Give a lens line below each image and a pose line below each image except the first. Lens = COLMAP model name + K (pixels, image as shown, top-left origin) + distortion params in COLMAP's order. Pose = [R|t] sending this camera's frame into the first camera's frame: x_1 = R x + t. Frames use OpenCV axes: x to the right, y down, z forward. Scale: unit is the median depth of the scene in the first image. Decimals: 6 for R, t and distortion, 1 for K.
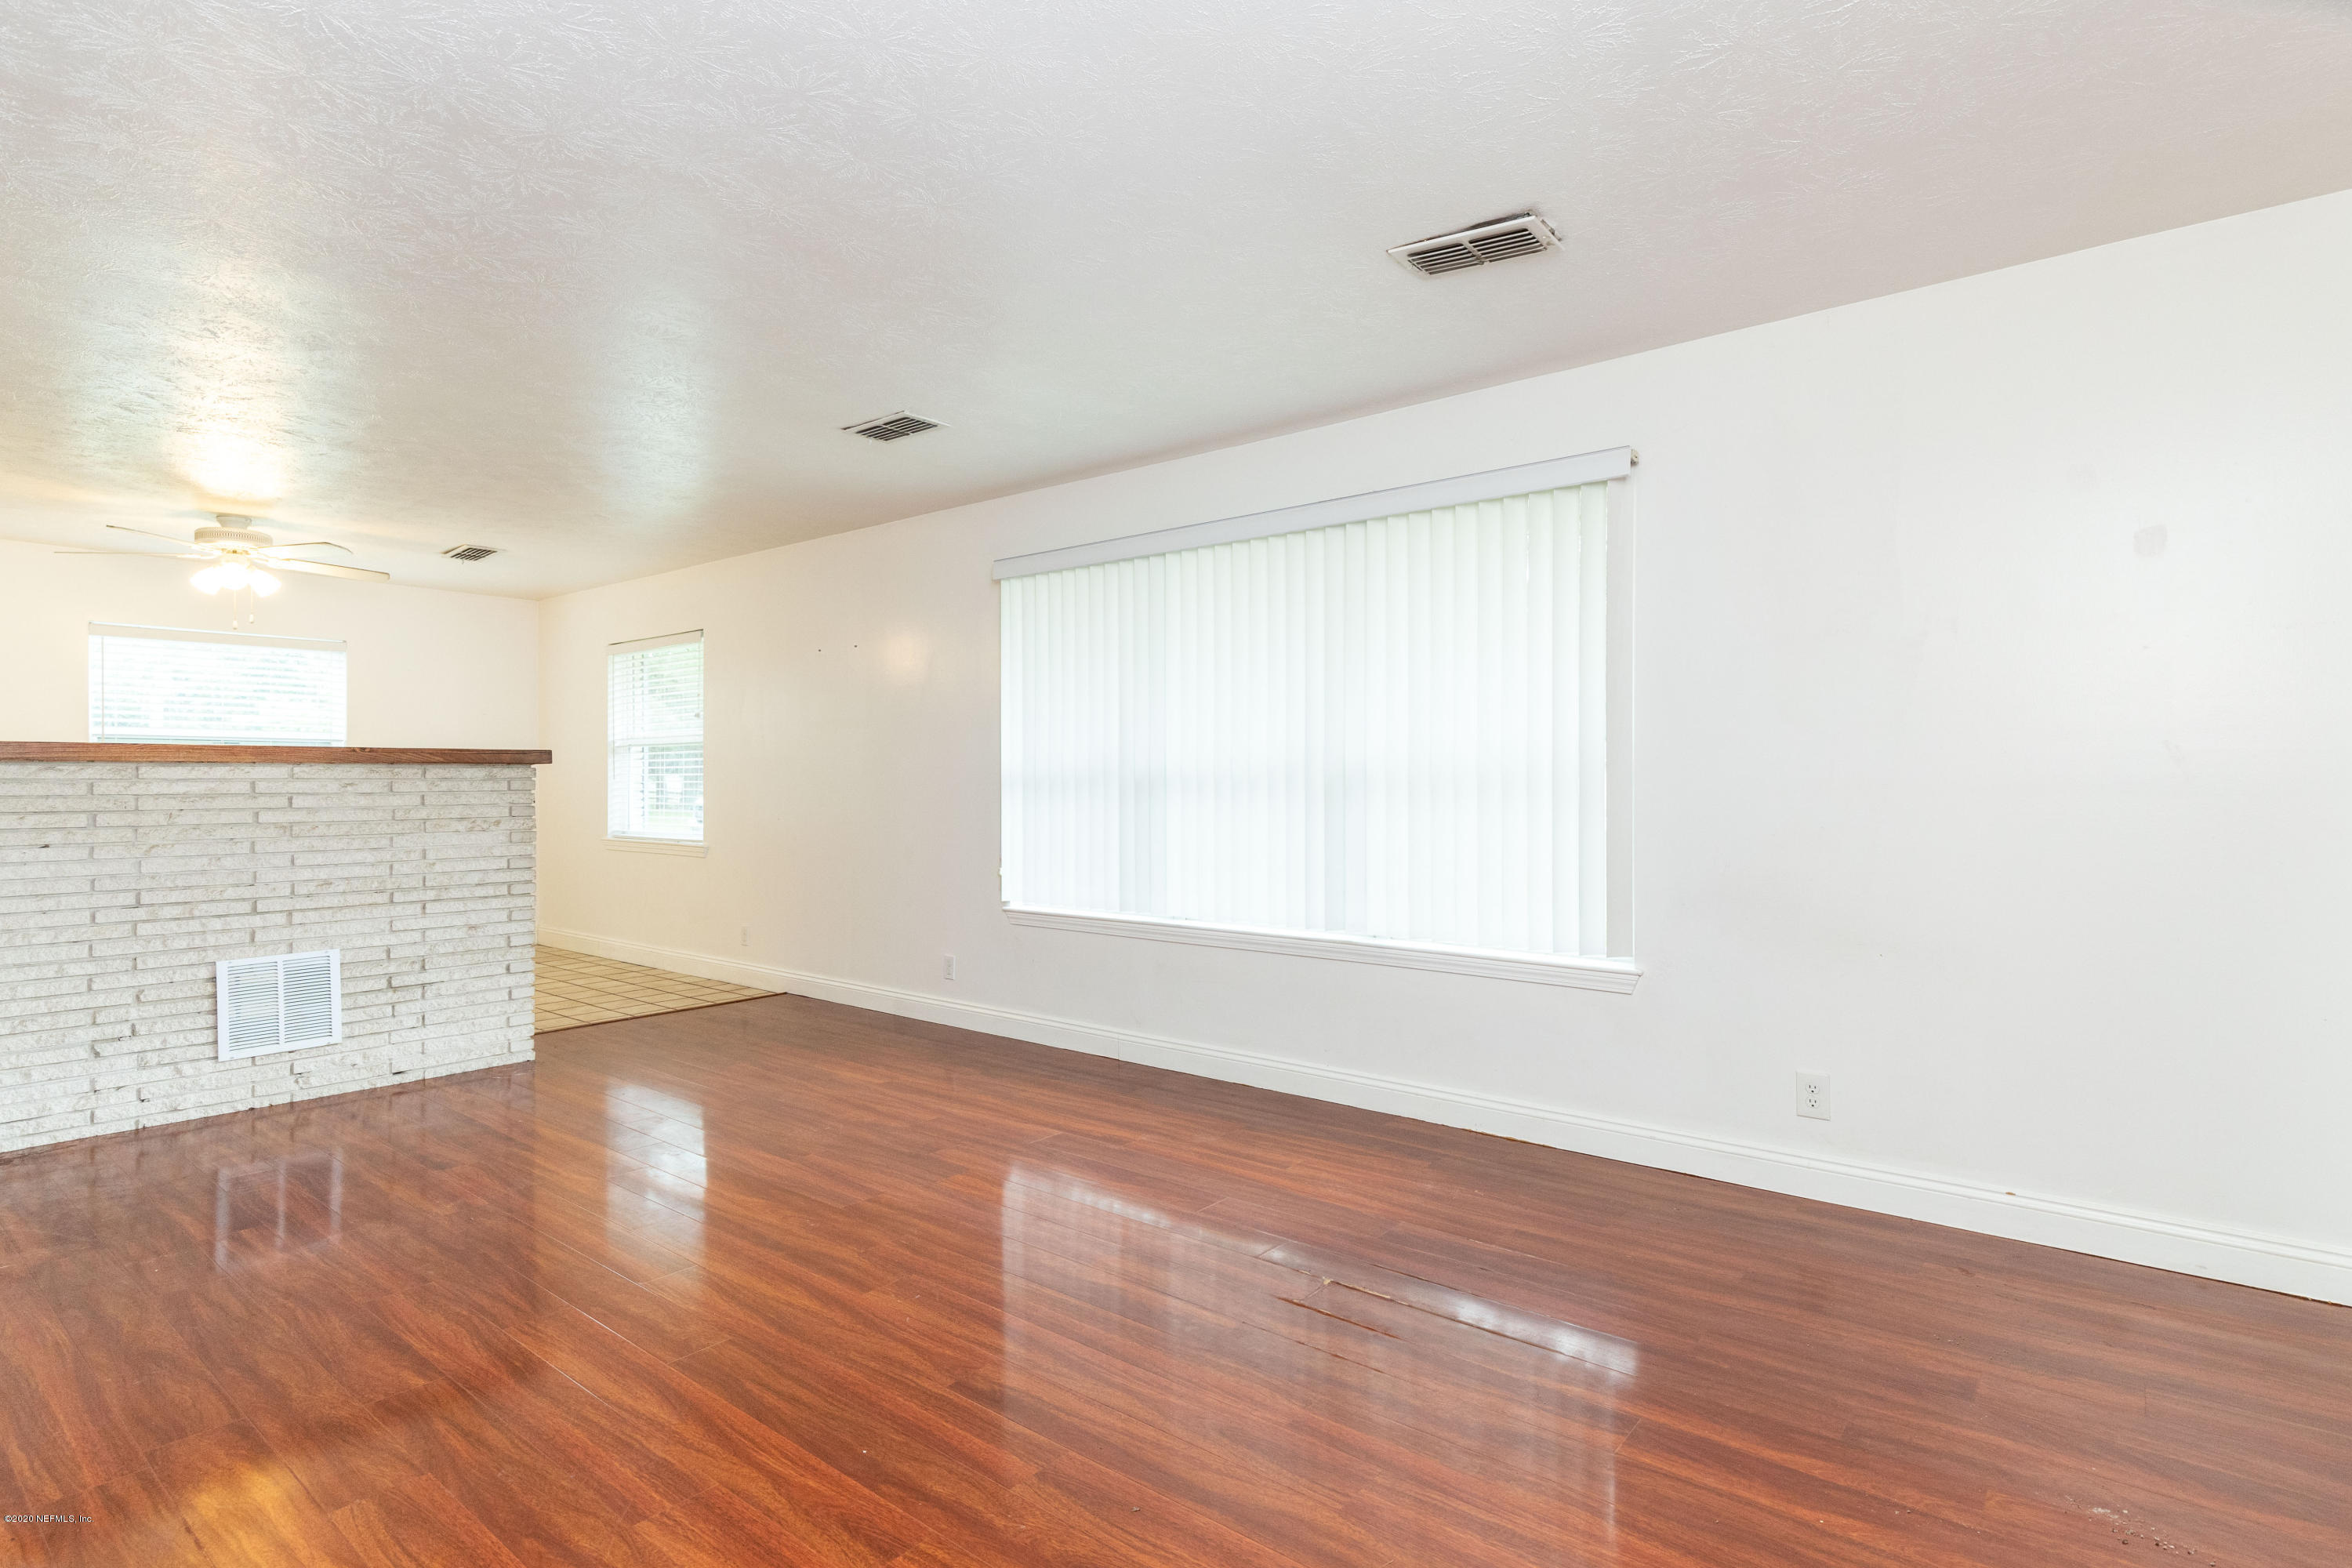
lens RADIAL K [[1112.8, 0, 1171.9], [0, 1112.8, 763.5], [0, 0, 1]] dist [0.002986, -0.000875]
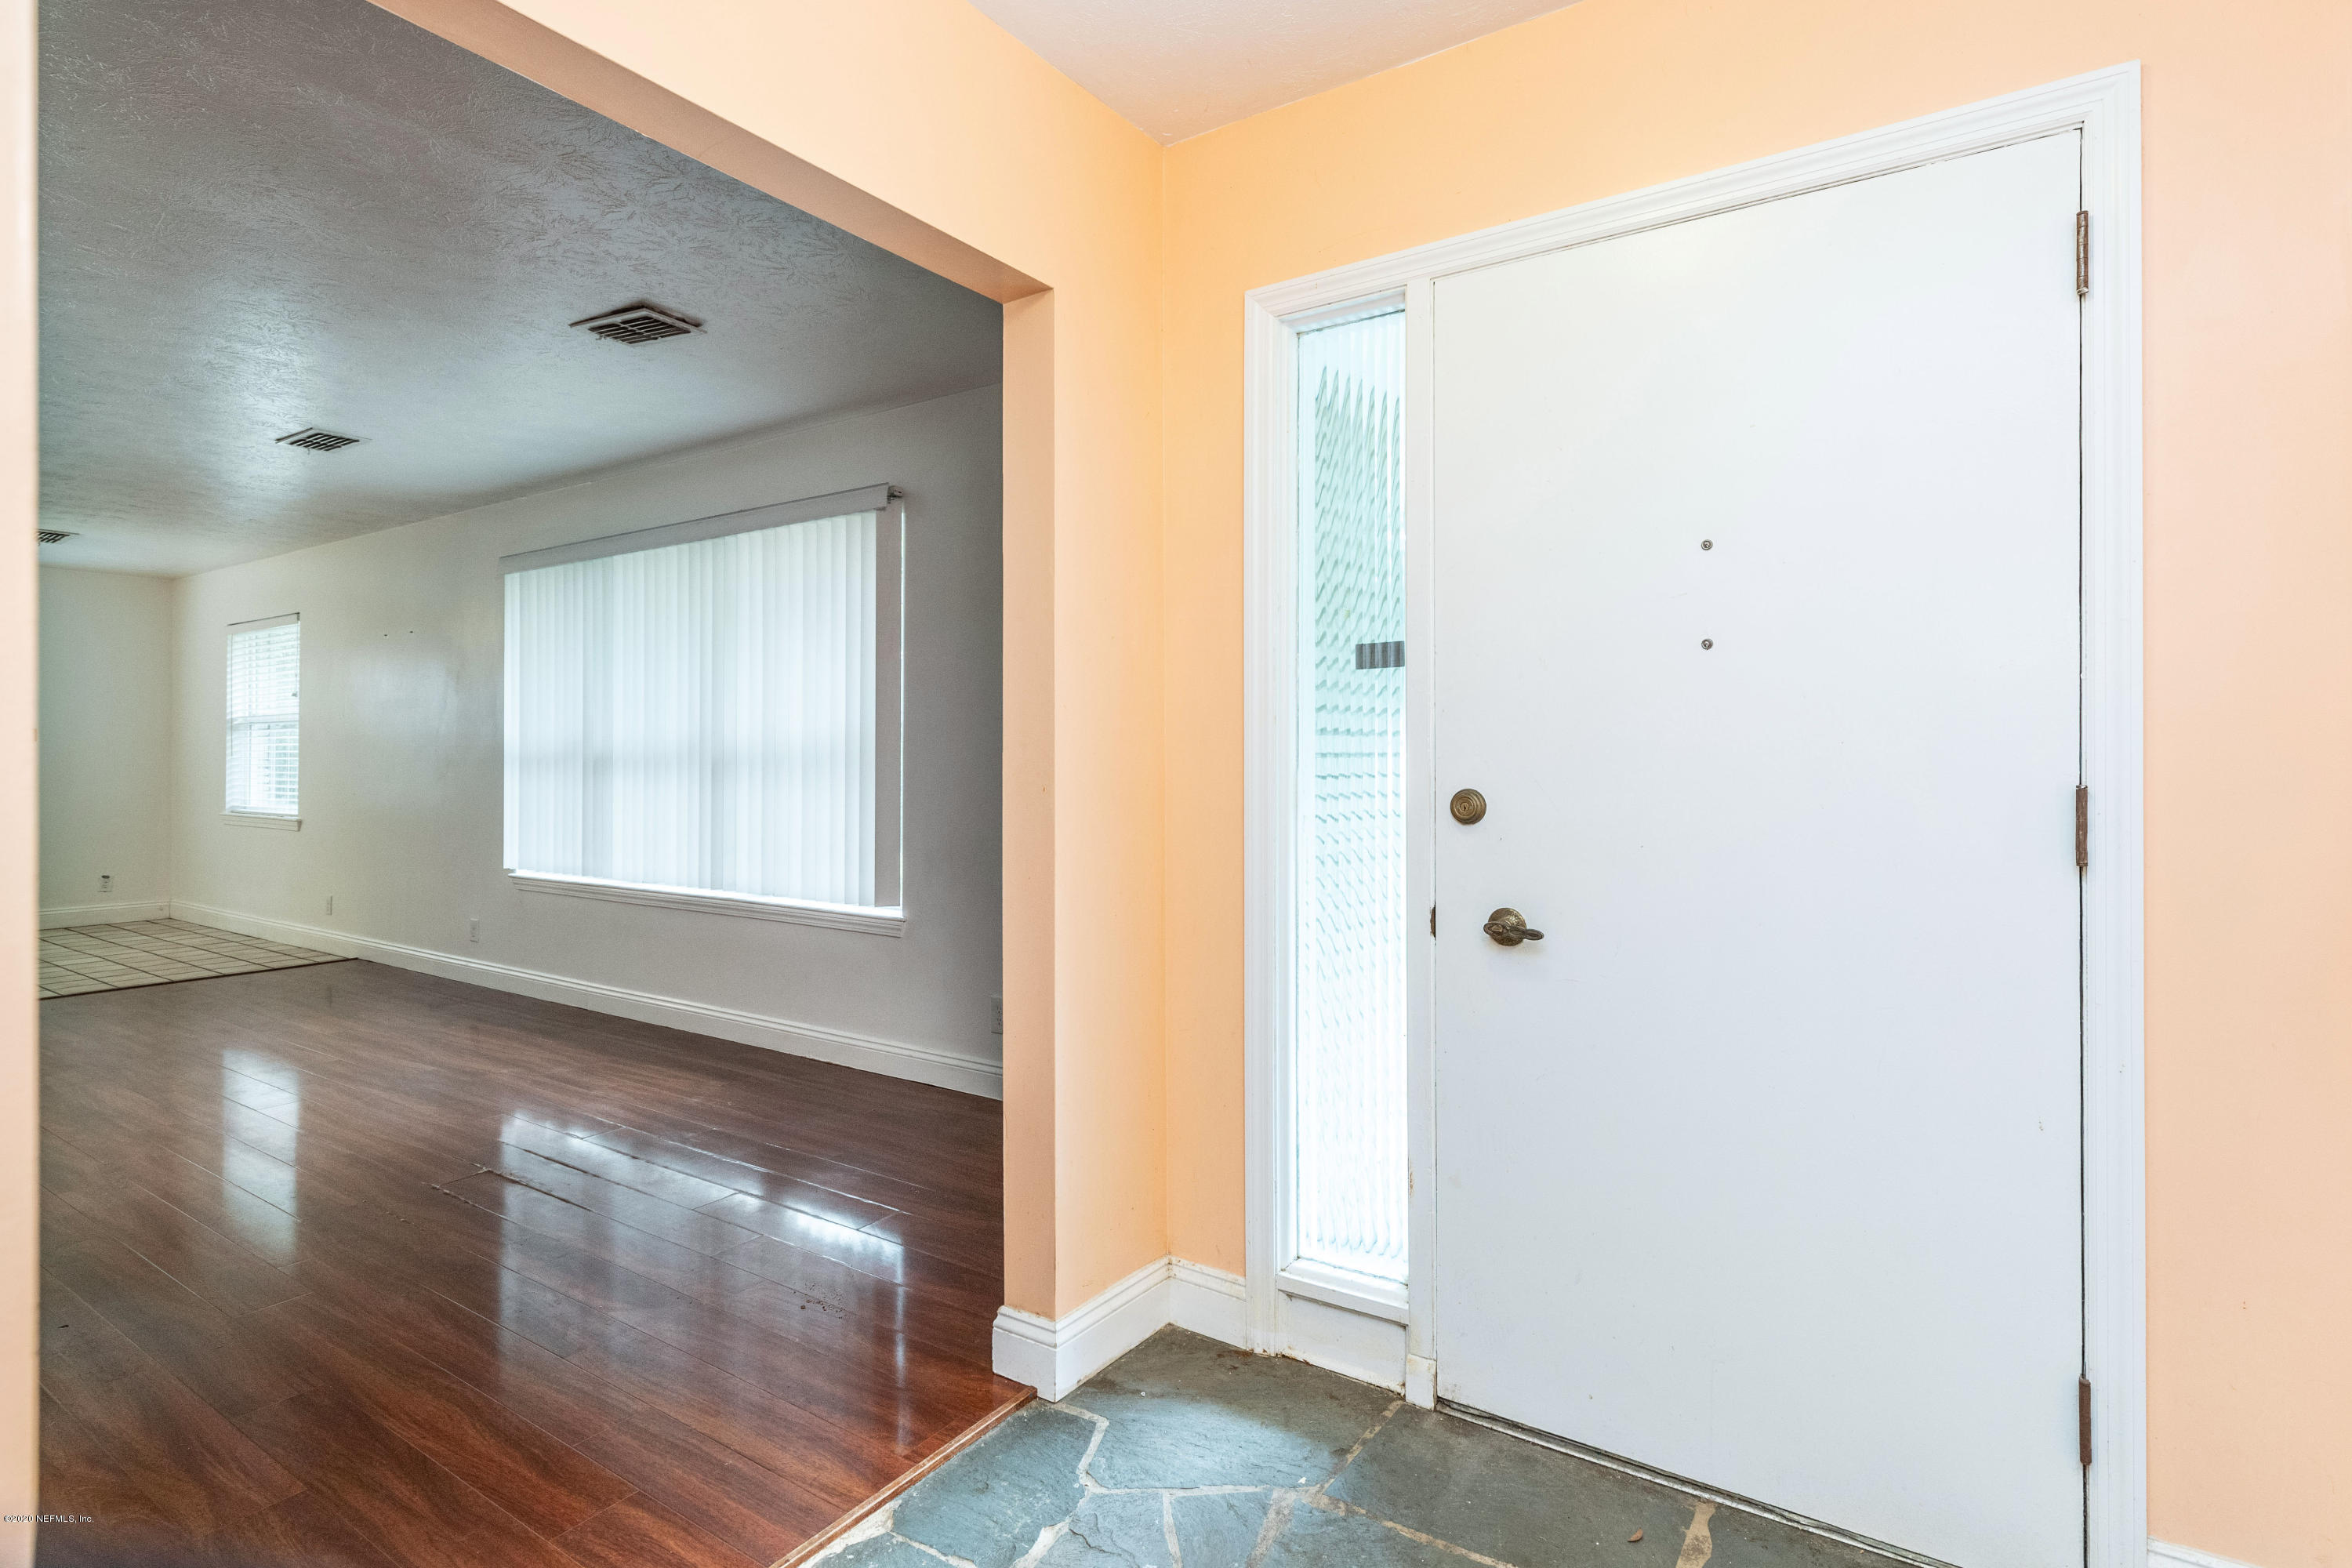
lens RADIAL K [[1112.8, 0, 1171.9], [0, 1112.8, 763.5], [0, 0, 1]] dist [0.002986, -0.000875]
pose [[0.996758, -0.000834, 0.080453, 0.414639], [-0.000872, 0.999775, 0.021175, -0.002528], [-0.080452, -0.021177, 0.996533, -0.139590]]
